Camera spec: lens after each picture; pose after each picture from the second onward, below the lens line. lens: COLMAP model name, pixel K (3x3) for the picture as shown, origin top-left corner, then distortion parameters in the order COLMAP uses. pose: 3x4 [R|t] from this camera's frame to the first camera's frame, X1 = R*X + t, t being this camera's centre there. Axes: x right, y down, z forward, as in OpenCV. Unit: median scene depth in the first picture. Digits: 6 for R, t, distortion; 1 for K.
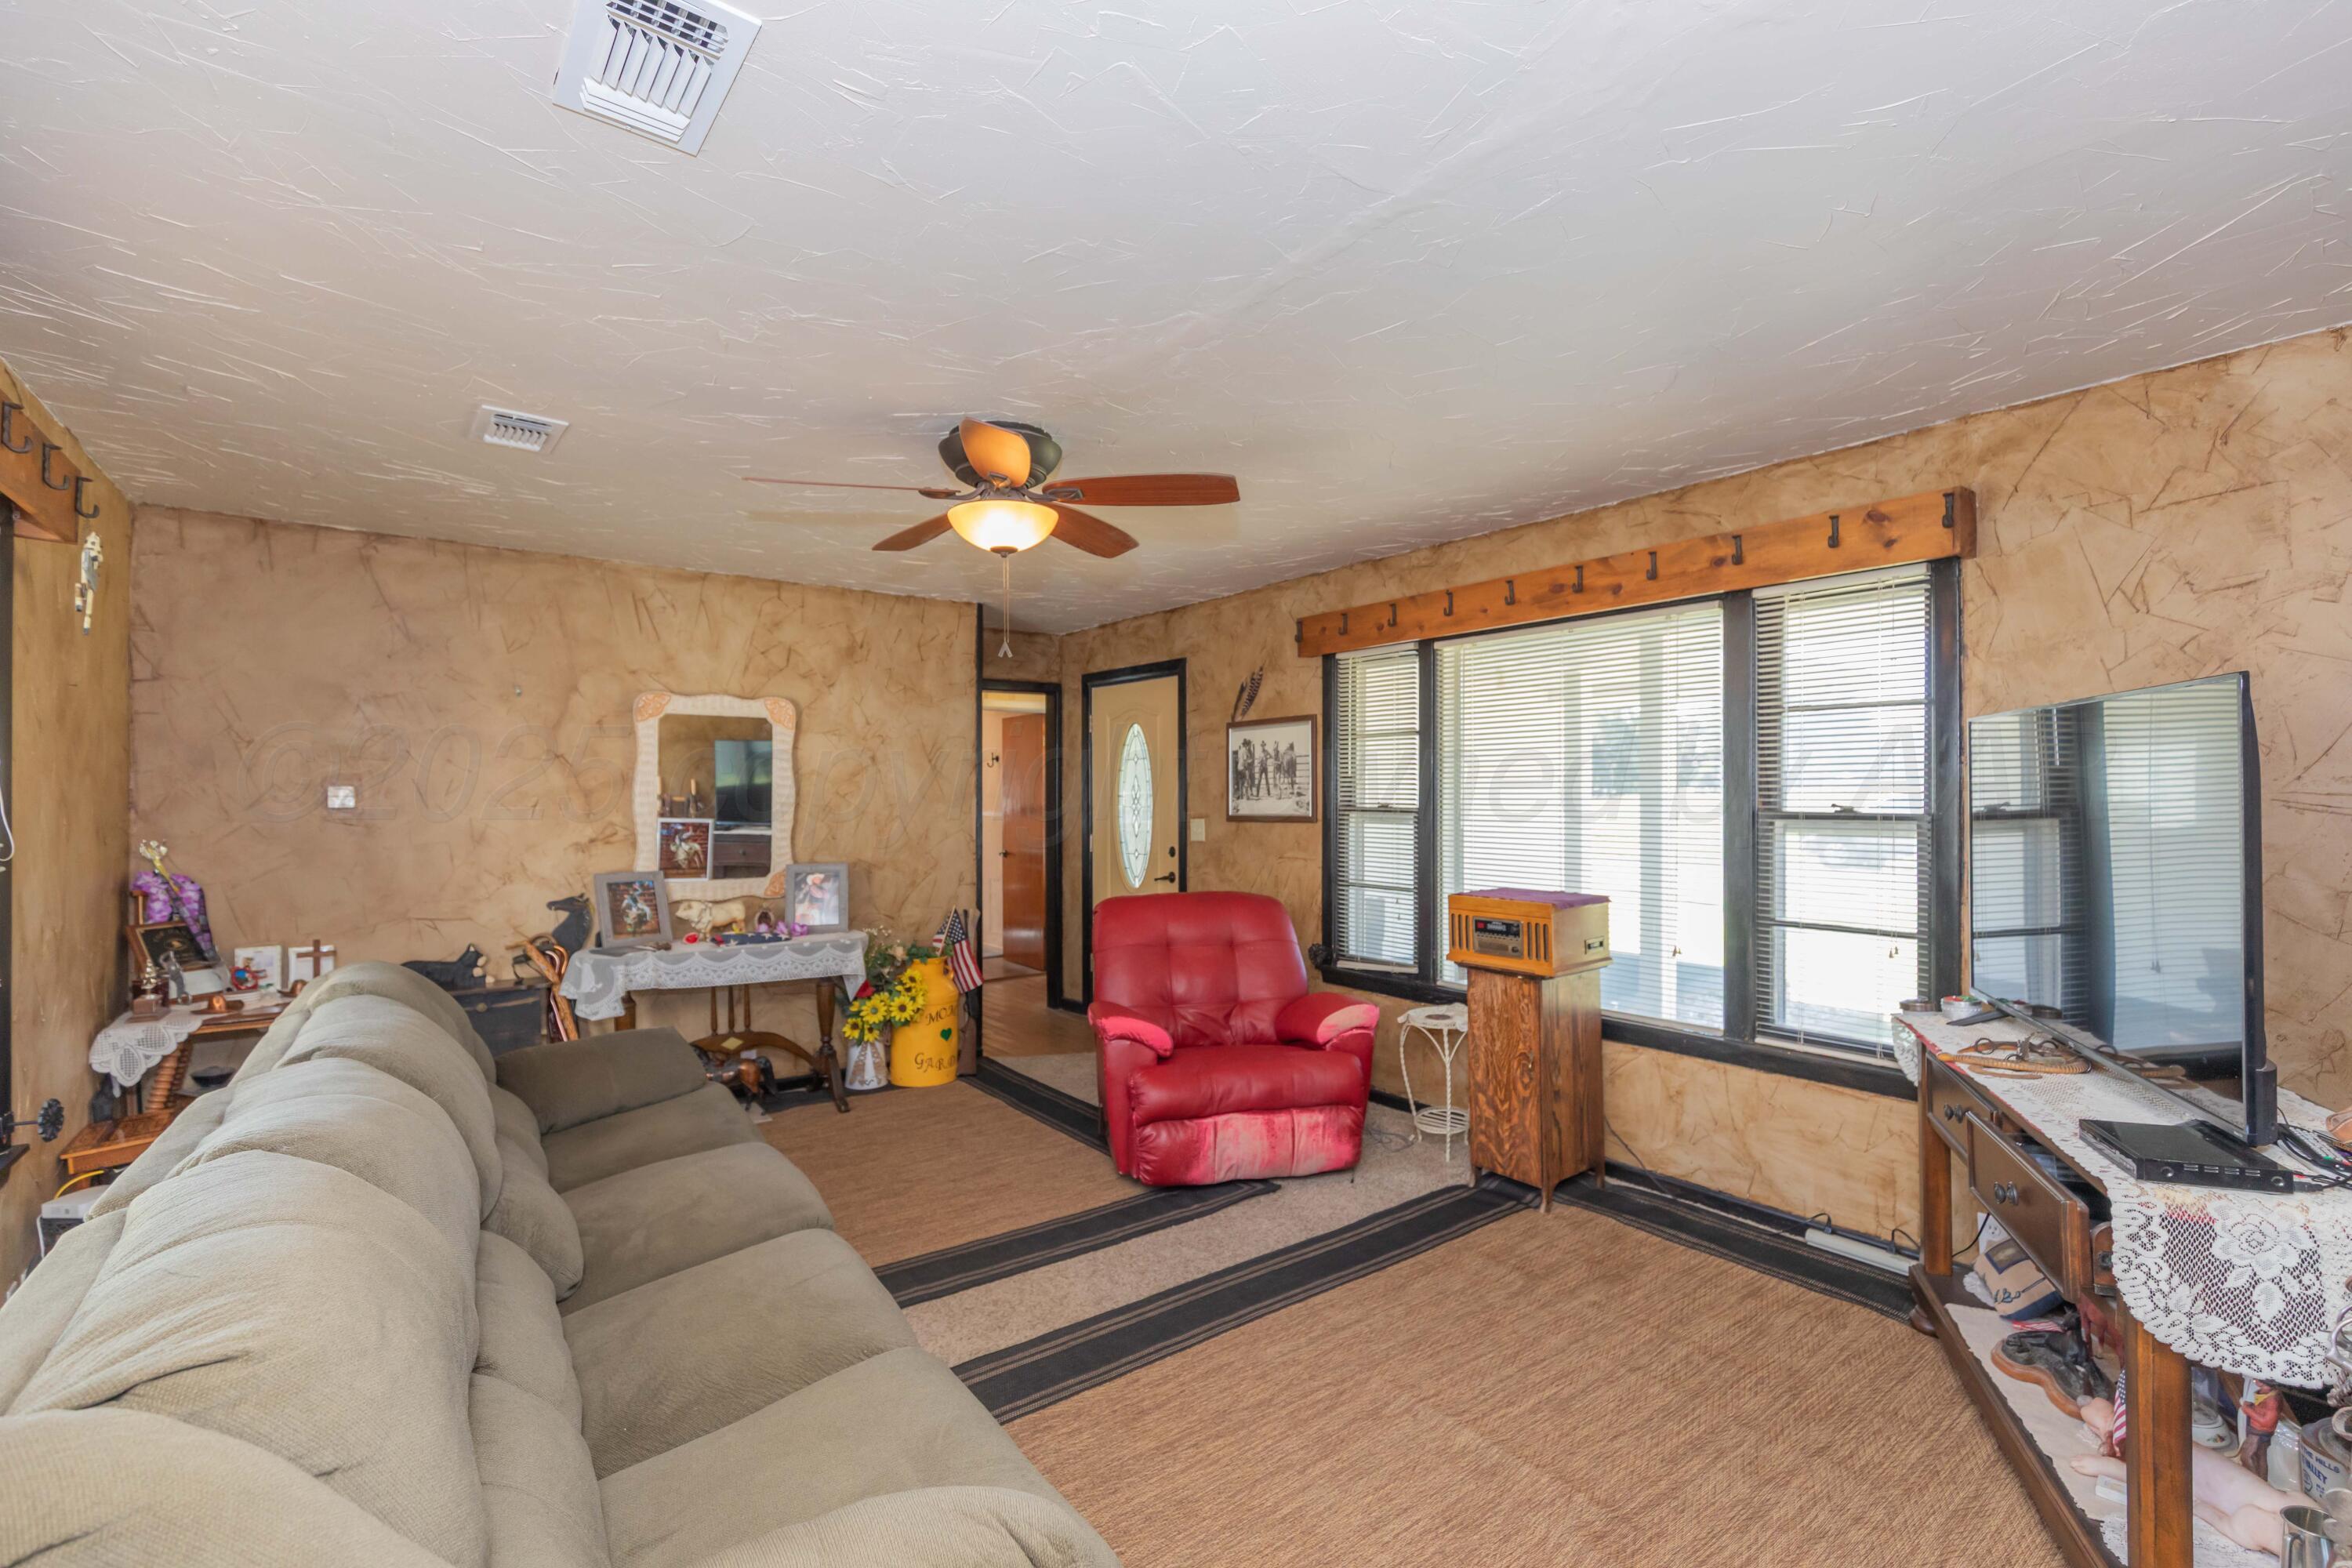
lens RADIAL K [[1083.3, 0, 1196.2], [0, 1083.3, 777.6], [0, 0, 1]] dist [-0.001234, 0.004770]
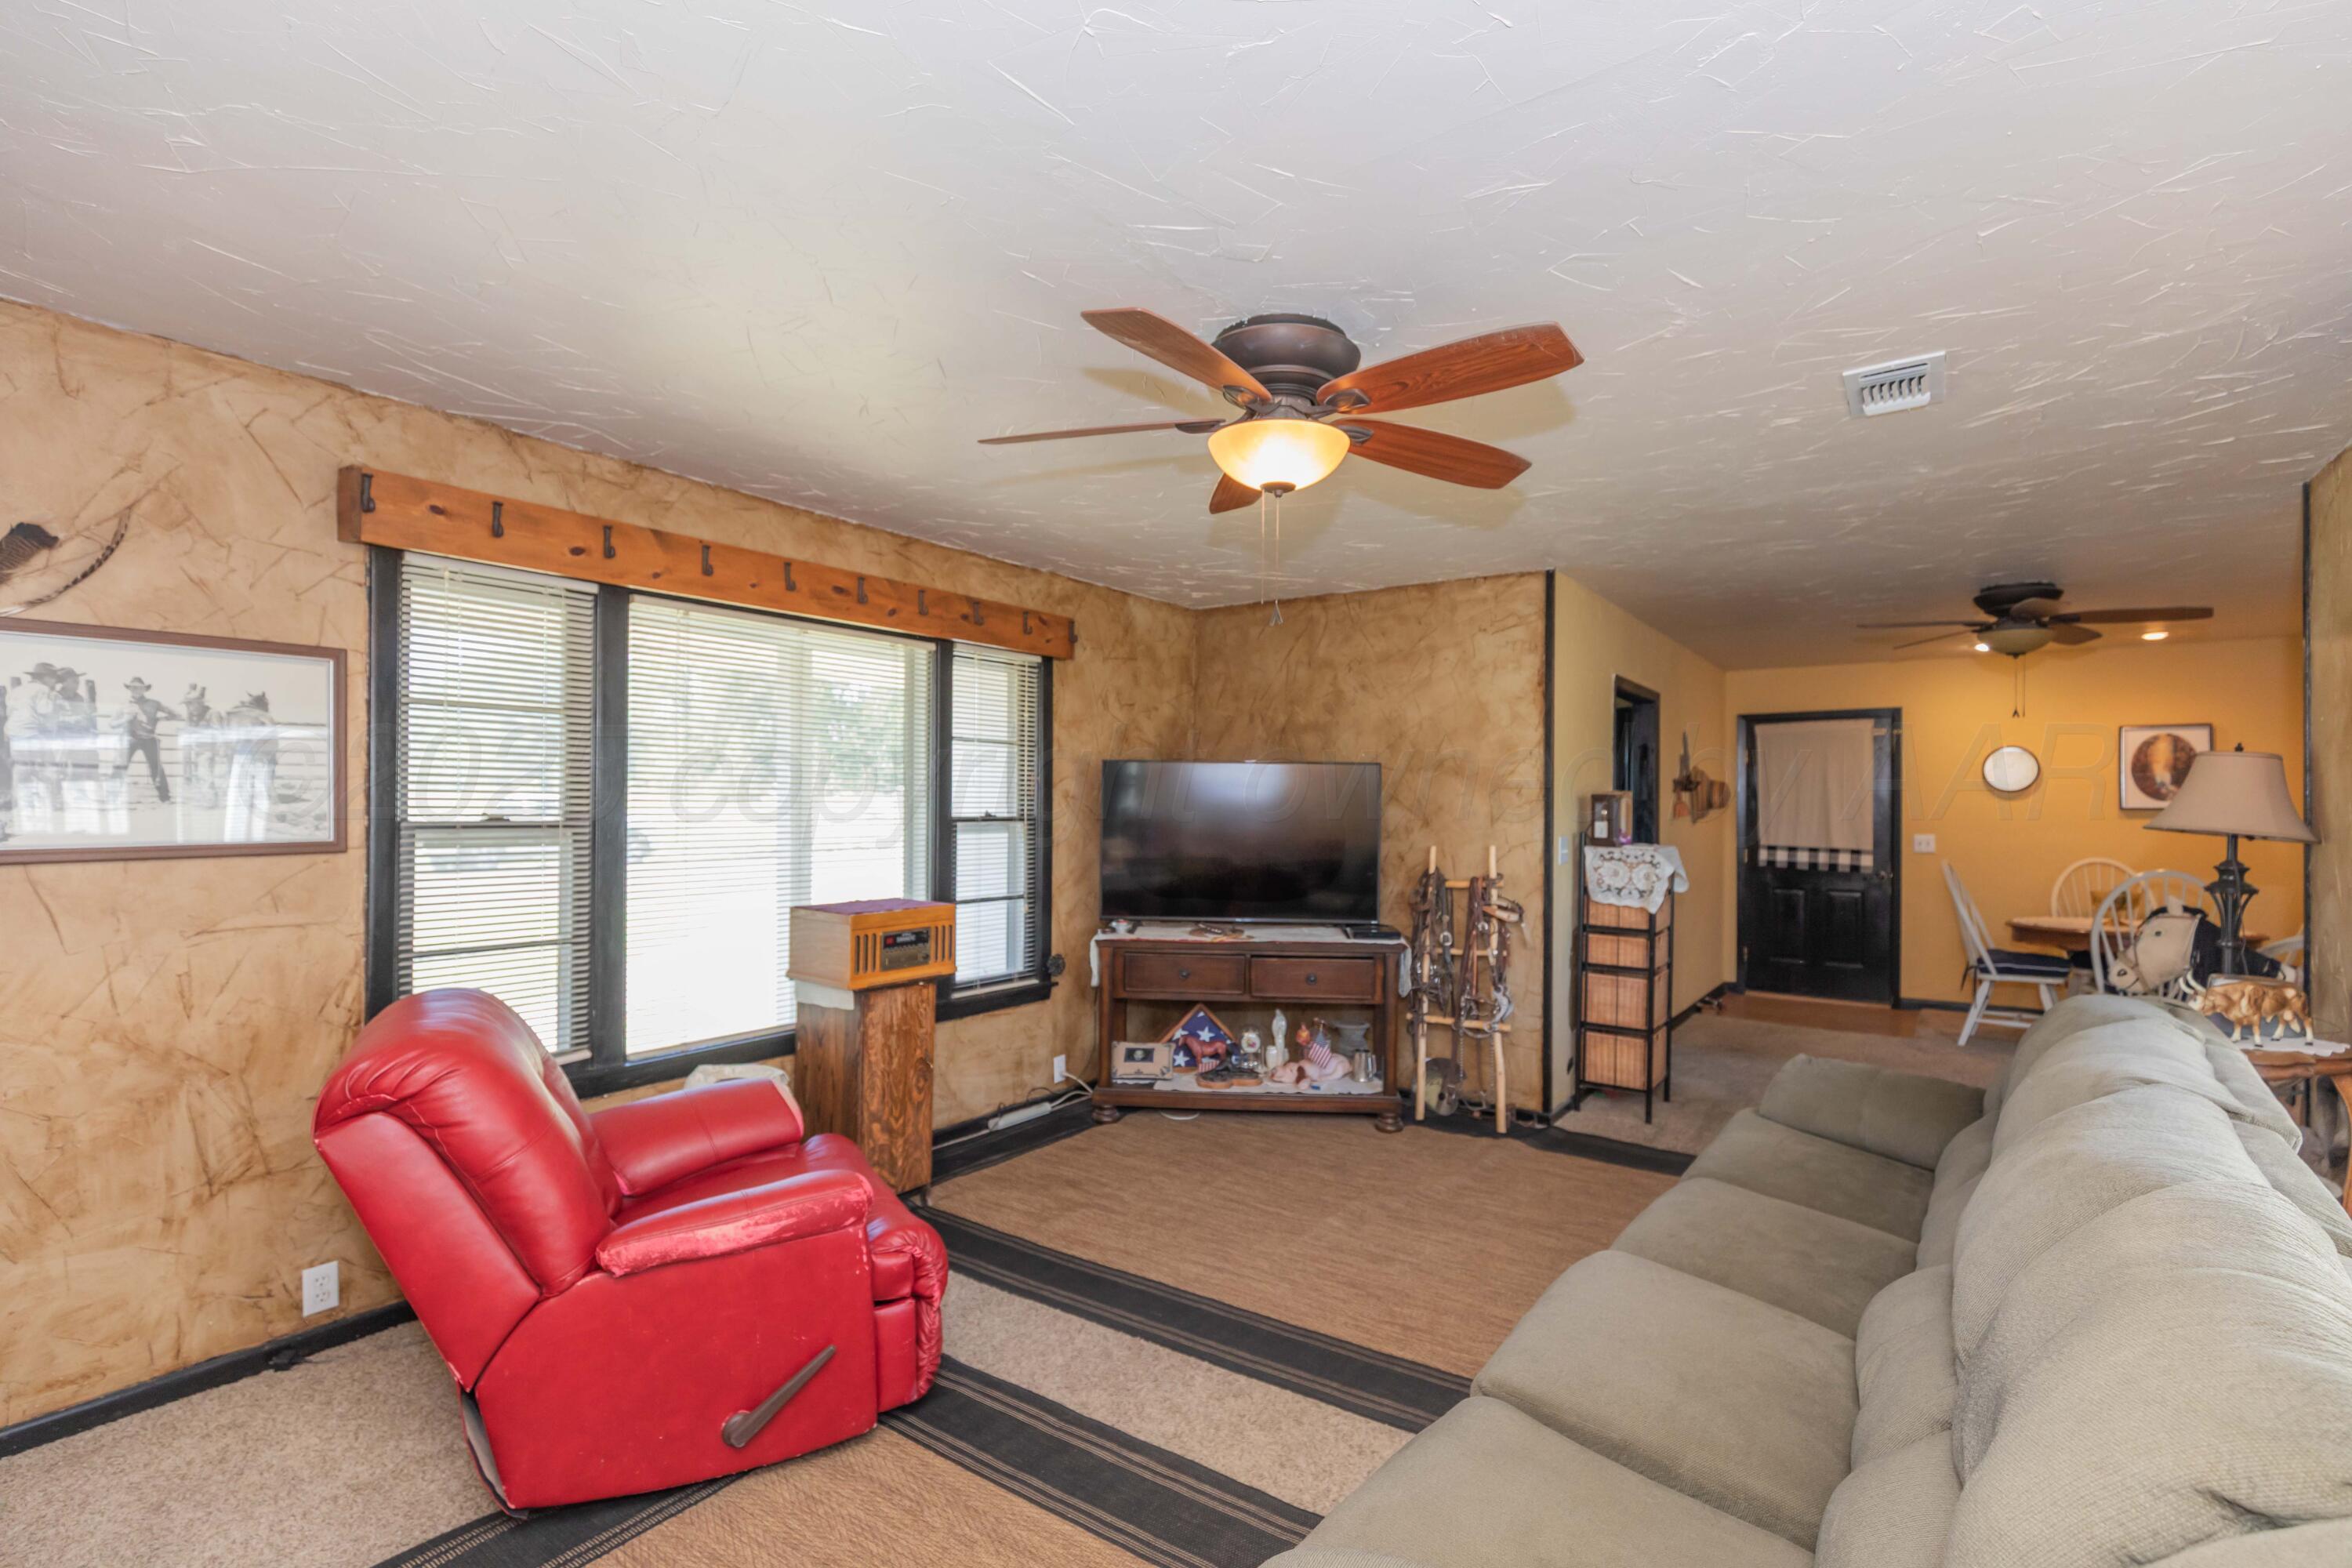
lens RADIAL K [[1083.3, 0, 1196.2], [0, 1083.3, 777.6], [0, 0, 1]] dist [-0.001234, 0.004770]
pose [[-0.321999, 0.025167, 0.946406, -0.732760], [-0.018208, 0.999297, -0.032769, 0.020546], [-0.946565, -0.027784, -0.321314, 1.070134]]
